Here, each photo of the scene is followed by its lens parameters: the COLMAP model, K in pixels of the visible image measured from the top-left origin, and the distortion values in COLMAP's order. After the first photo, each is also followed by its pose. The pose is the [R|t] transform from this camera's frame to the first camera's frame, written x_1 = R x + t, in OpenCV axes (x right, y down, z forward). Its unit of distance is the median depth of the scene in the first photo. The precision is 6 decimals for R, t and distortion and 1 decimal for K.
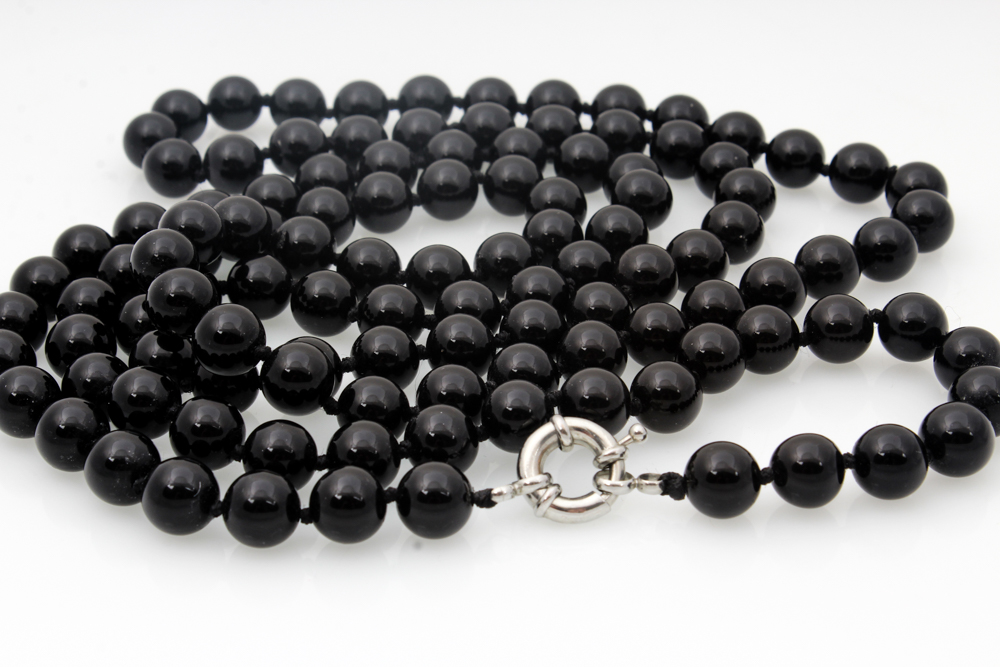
lens RADIAL K [[2262.1, 0, 496.3], [0, 2262.1, 334.6], [0, 0, 1]] dist [0.023618, 0.000000]
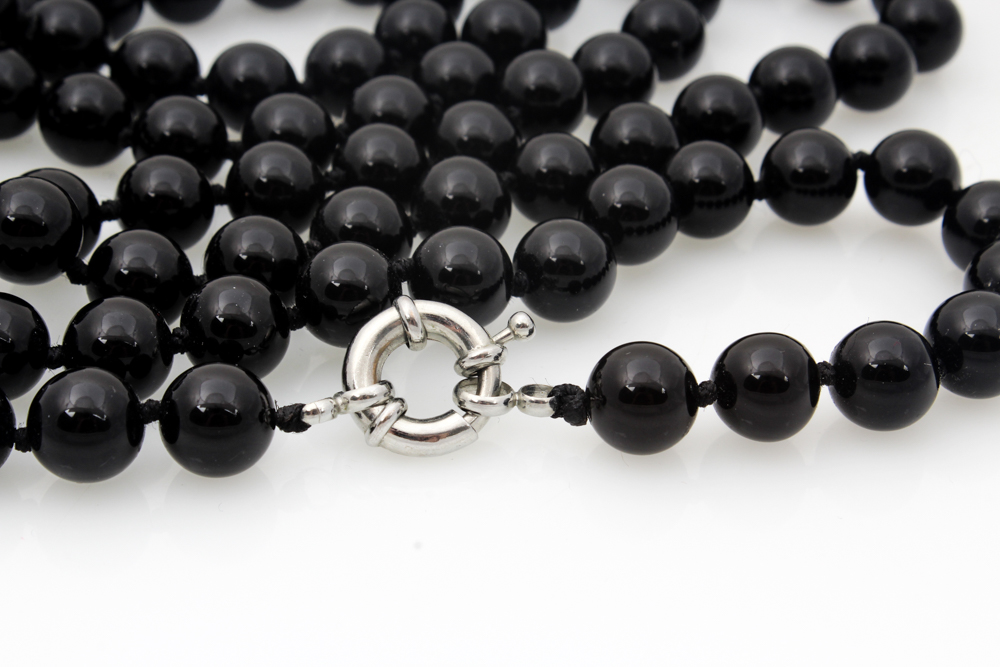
lens RADIAL K [[2291.5, 0, 504.7], [0, 2291.5, 332.1], [0, 0, 1]] dist [0.070592, 0.000000]
pose [[0.998553, 0.024743, 0.047741, 0.022817], [-0.028466, 0.996471, 0.078961, -0.008542], [-0.045619, -0.080206, 0.995734, 0.287873]]
